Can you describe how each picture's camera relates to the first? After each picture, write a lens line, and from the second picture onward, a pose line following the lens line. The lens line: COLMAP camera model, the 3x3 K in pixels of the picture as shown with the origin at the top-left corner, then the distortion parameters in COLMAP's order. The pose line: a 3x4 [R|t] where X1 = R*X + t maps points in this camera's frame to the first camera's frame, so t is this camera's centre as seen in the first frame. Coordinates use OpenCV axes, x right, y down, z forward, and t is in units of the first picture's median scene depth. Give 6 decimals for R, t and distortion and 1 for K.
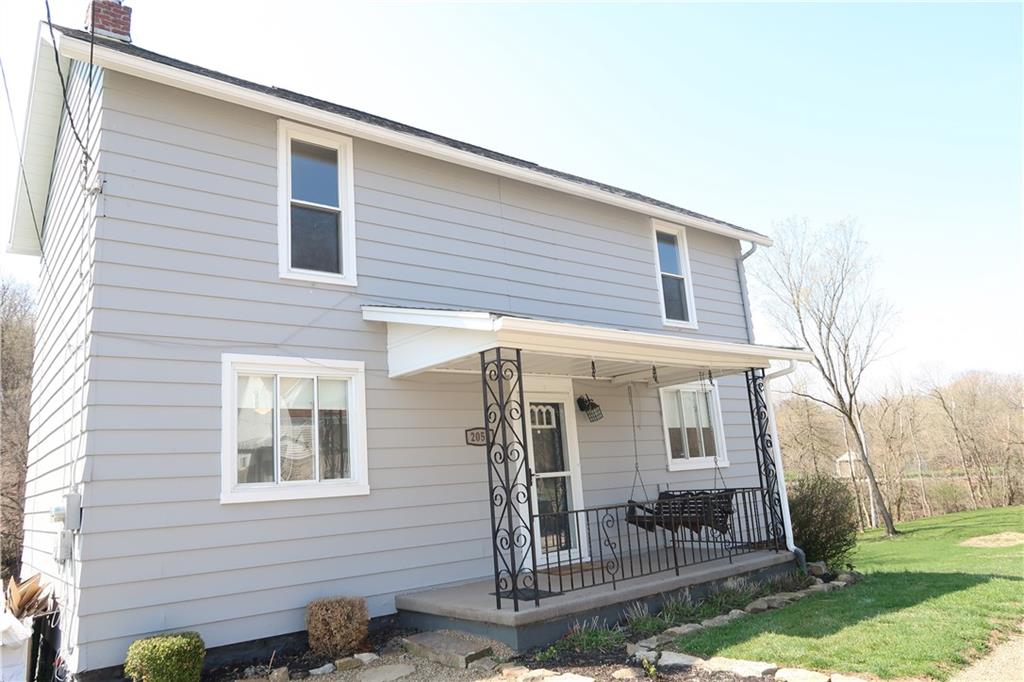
lens RADIAL K [[707.6, 0, 512.0], [0, 707.6, 341.0], [0, 0, 1]] dist [-0.020444, 0.000454]
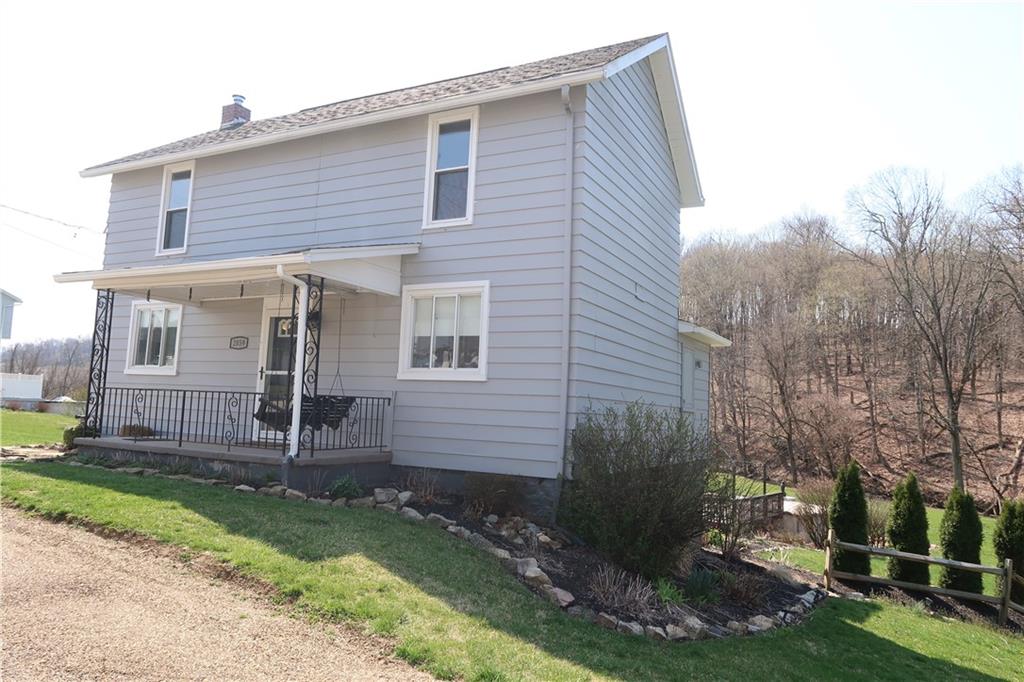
lens RADIAL K [[707.6, 0, 512.0], [0, 707.6, 341.0], [0, 0, 1]] dist [-0.020444, 0.000454]
pose [[0.404183, -0.006636, -0.914654, 0.983874], [0.112728, 0.992712, 0.042612, 0.104650], [0.907705, -0.120330, 0.401985, 0.580797]]
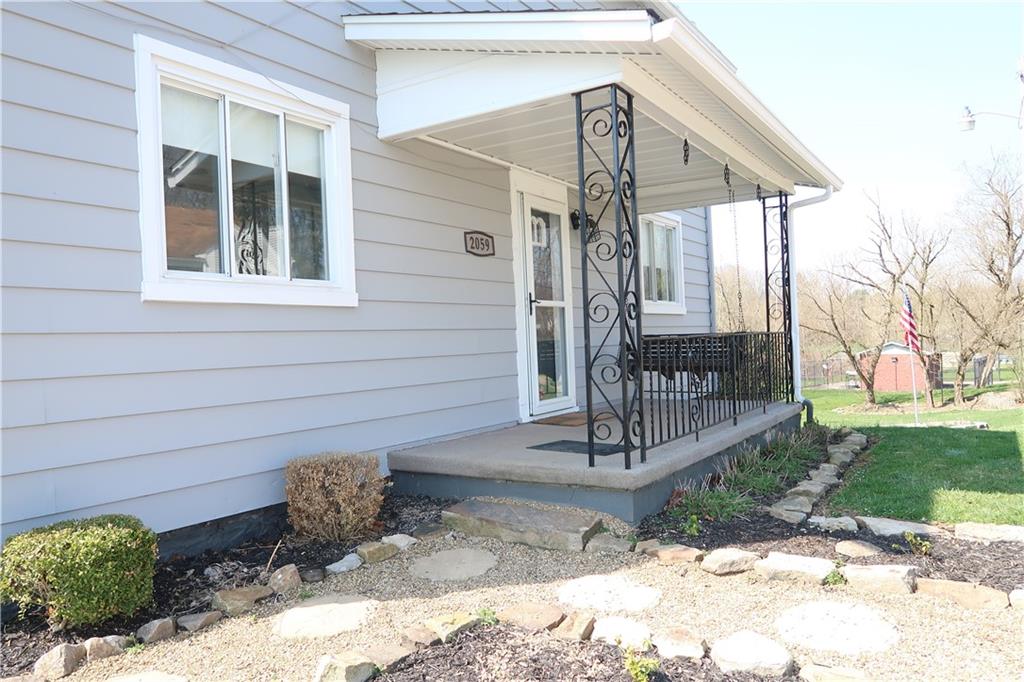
lens RADIAL K [[707.6, 0, 512.0], [0, 707.6, 341.0], [0, 0, 1]] dist [-0.020444, 0.000454]
pose [[0.954939, 0.036124, 0.294595, -0.270071], [-0.089079, 0.981690, 0.168375, 0.129286], [-0.283118, -0.187030, 0.940672, 0.340356]]
